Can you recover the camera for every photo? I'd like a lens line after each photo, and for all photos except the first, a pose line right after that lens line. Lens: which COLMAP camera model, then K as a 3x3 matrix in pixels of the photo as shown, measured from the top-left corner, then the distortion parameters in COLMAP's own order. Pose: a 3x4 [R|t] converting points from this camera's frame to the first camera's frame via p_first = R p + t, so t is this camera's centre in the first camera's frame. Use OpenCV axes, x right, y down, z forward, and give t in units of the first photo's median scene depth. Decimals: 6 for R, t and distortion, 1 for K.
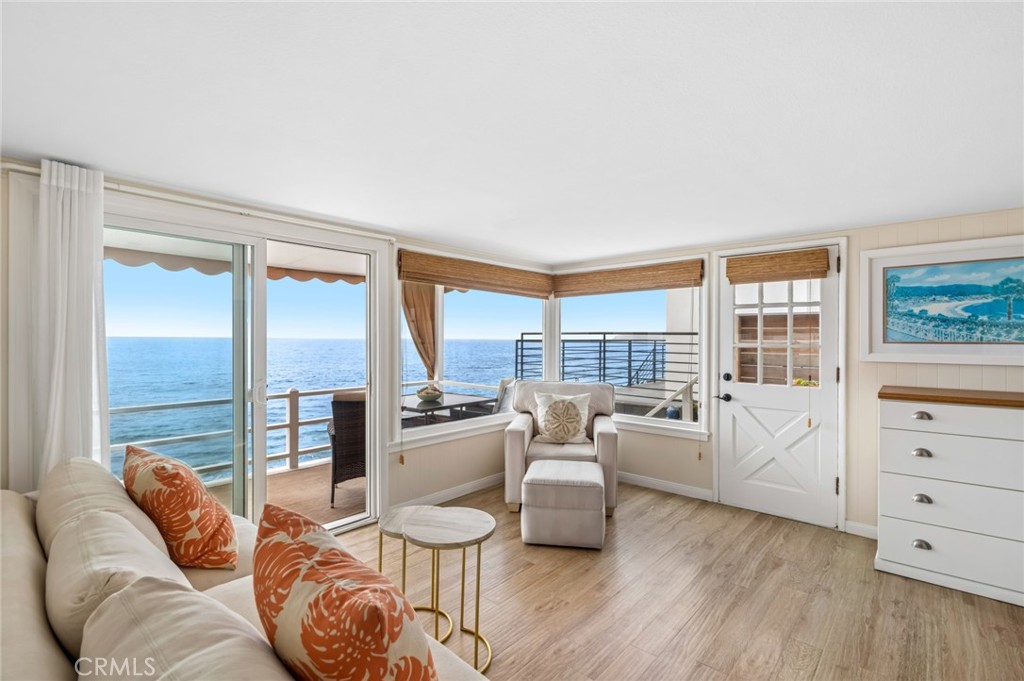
lens RADIAL K [[470.0, 0, 512.0], [0, 470.0, 340.5], [0, 0, 1]] dist [0.002075, 0.000486]
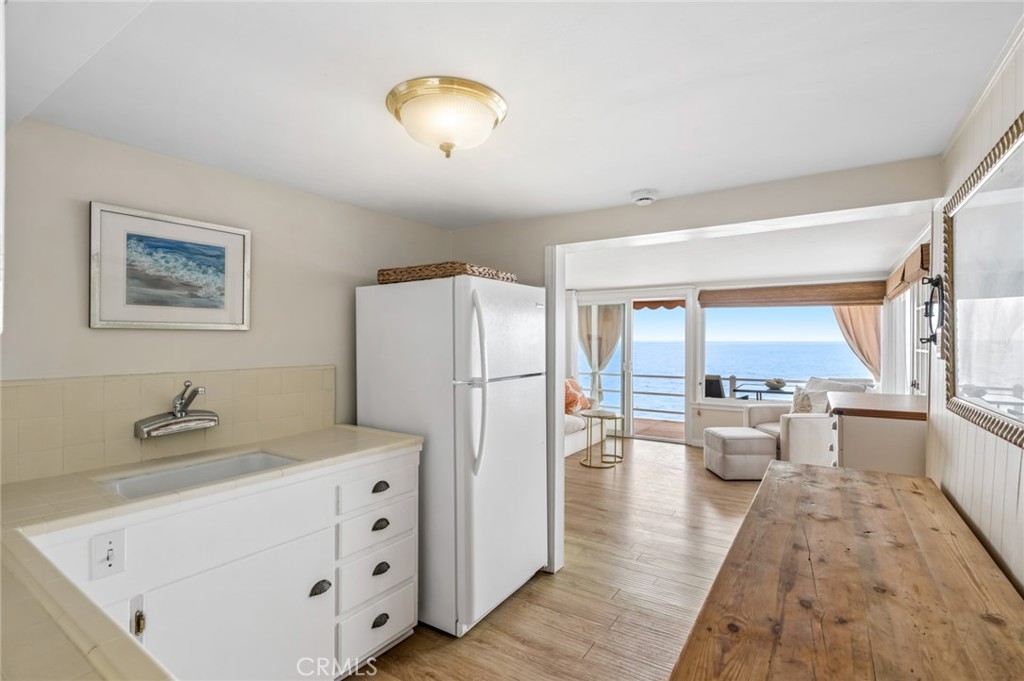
lens RADIAL K [[470.0, 0, 512.0], [0, 470.0, 340.5], [0, 0, 1]] dist [0.002075, 0.000486]
pose [[0.131994, -0.001199, -0.991250, 1.330720], [-0.012864, 0.999913, -0.002923, 0.002999], [0.991167, 0.013138, 0.131967, 0.098825]]
